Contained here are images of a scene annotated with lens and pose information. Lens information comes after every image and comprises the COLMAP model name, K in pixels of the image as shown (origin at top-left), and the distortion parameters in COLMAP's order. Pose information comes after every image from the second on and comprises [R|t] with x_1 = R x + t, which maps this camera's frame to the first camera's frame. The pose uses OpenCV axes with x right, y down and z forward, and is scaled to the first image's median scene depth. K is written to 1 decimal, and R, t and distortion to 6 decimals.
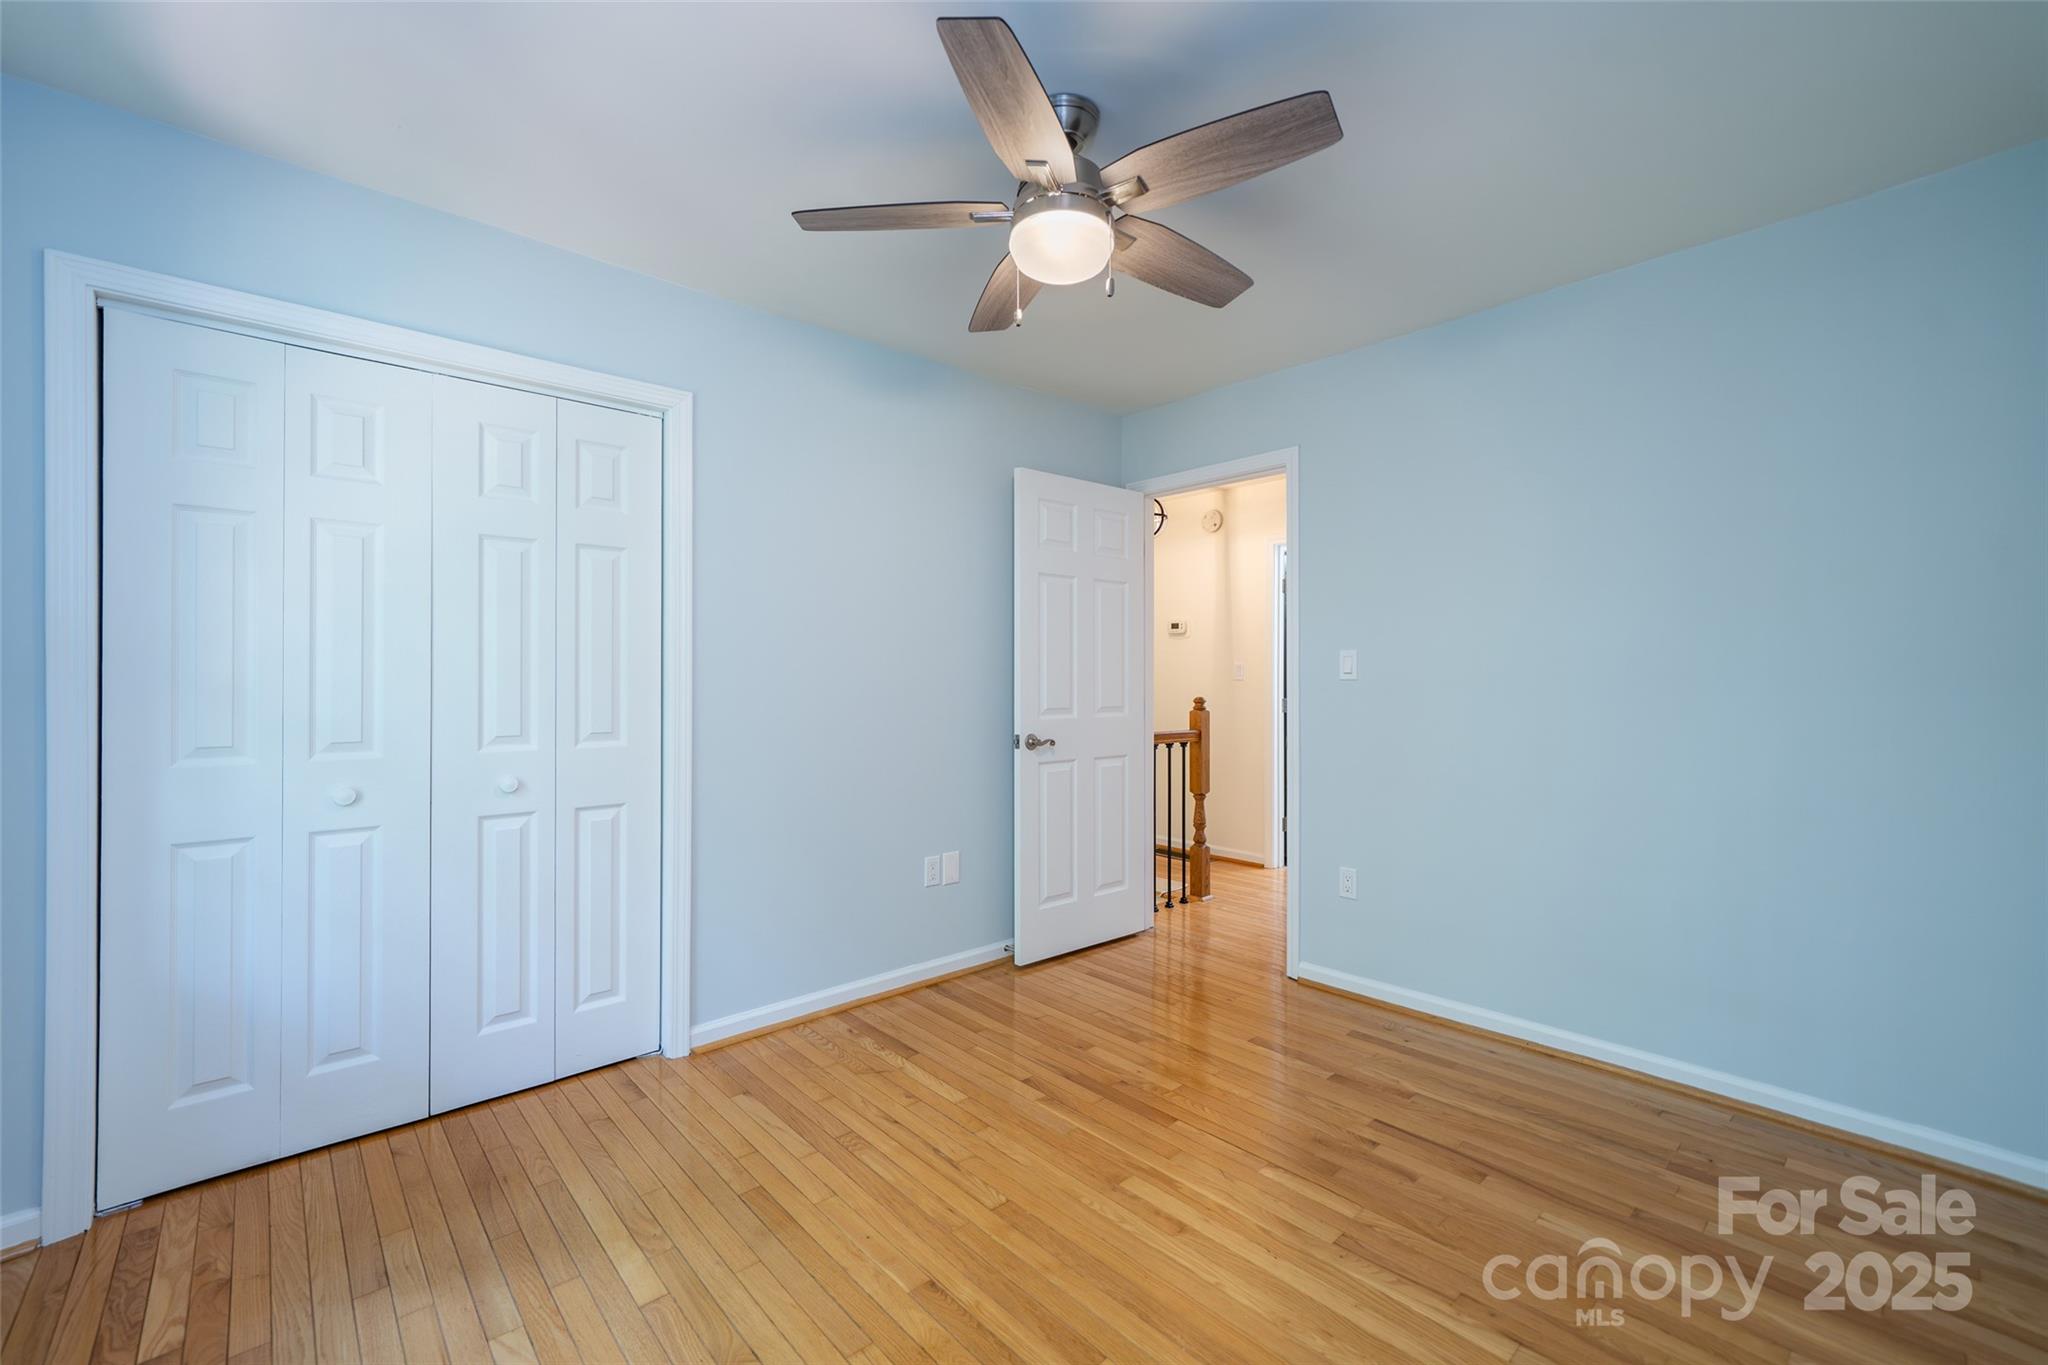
lens RADIAL K [[842.1, 0, 1029.0], [0, 842.1, 670.9], [0, 0, 1]] dist [0.019855, 0.000355]
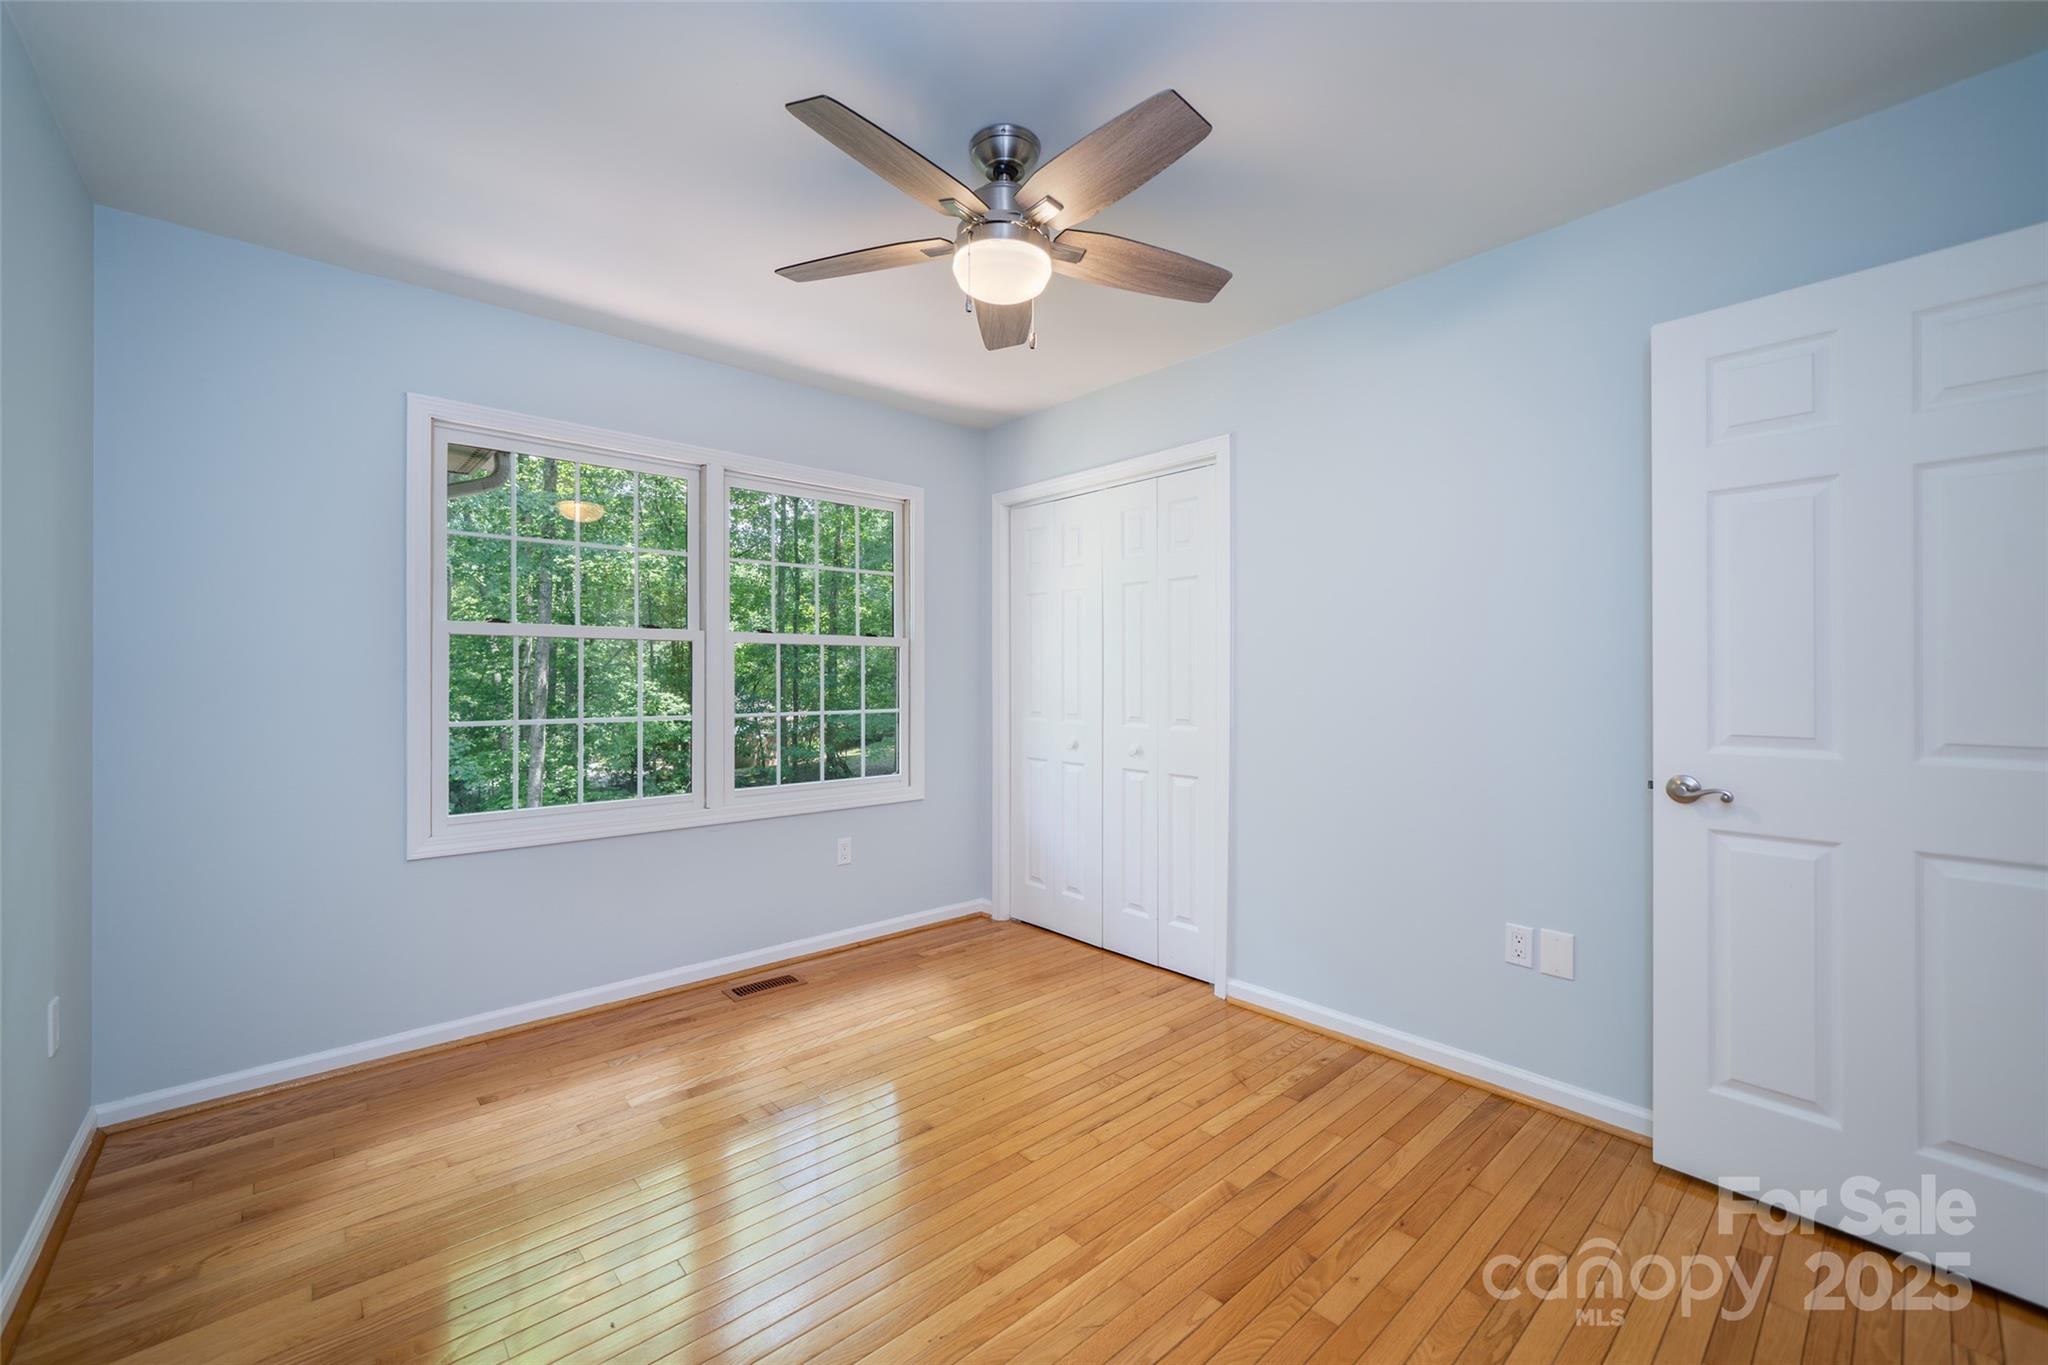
lens RADIAL K [[842.1, 0, 1029.0], [0, 842.1, 670.9], [0, 0, 1]] dist [0.019855, 0.000355]
pose [[0.006443, -0.009306, -0.999936, 0.819743], [0.007047, 0.999932, -0.009260, 0.007836], [0.999954, -0.006987, 0.006509, 0.770081]]
